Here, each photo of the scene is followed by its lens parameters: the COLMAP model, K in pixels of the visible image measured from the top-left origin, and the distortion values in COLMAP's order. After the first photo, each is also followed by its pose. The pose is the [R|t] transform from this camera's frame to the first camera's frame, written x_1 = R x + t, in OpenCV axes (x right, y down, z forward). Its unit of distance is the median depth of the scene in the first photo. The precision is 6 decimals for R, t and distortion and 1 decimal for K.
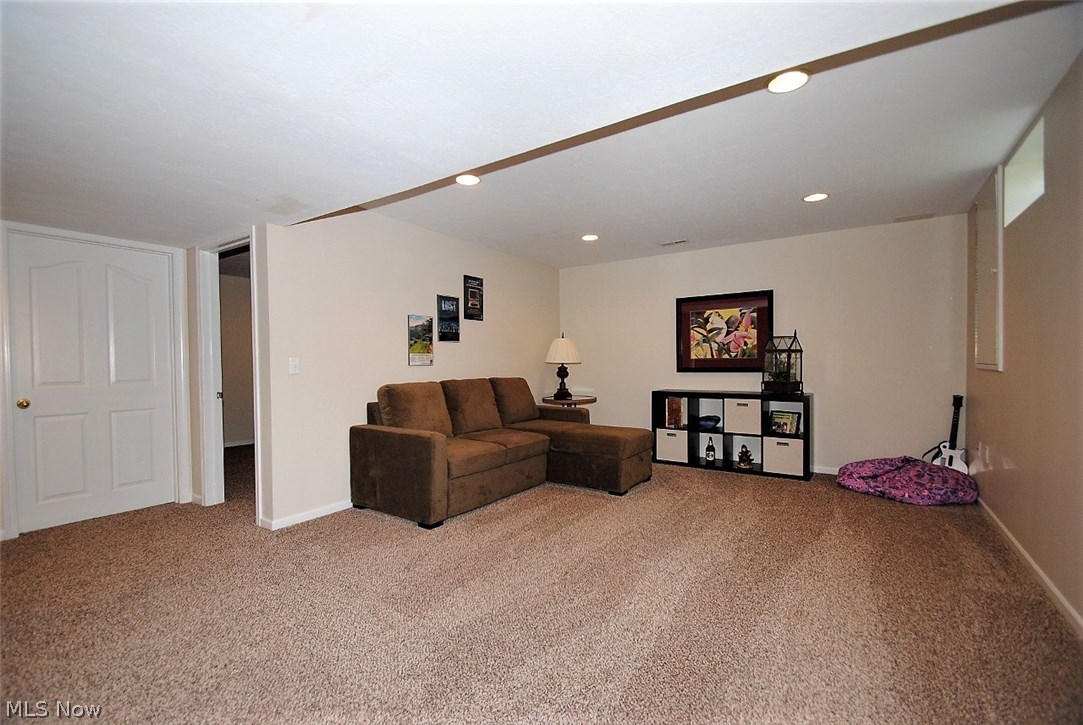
lens RADIAL K [[474.1, 0, 529.8], [0, 474.1, 373.9], [0, 0, 1]] dist [0.014186, -0.015476]
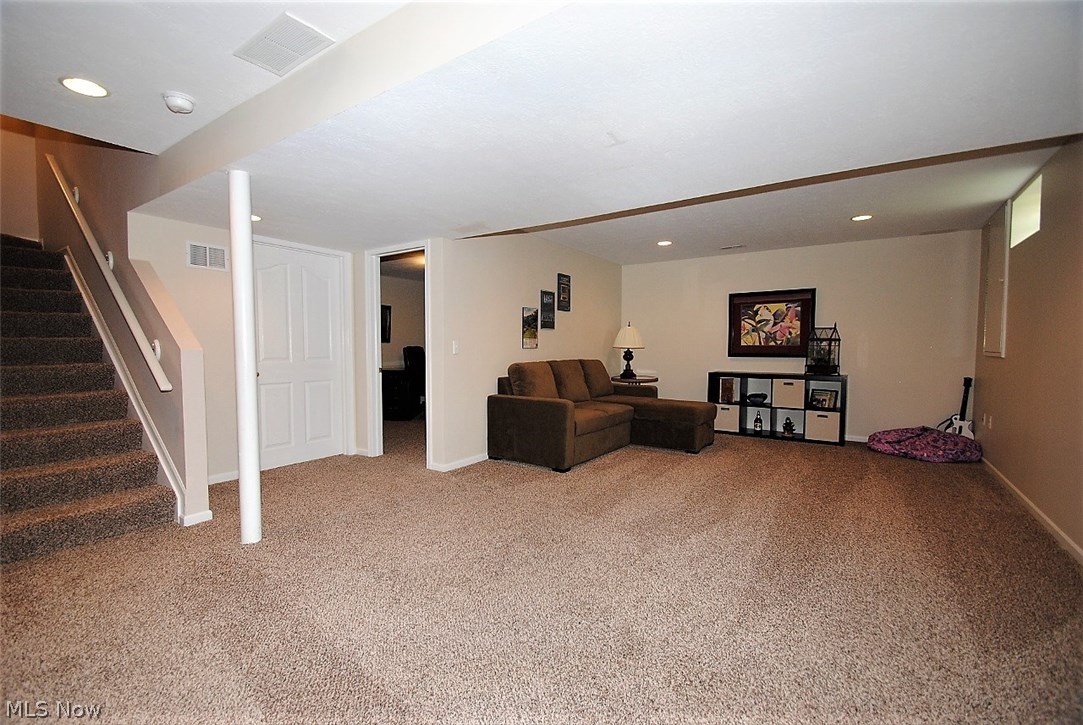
lens RADIAL K [[474.1, 0, 529.8], [0, 474.1, 373.9], [0, 0, 1]] dist [0.014186, -0.015476]
pose [[0.999924, 0.011600, -0.004103, -0.223034], [-0.011462, 0.999410, 0.032386, 0.008344], [0.004477, -0.032337, 0.999467, -0.228074]]
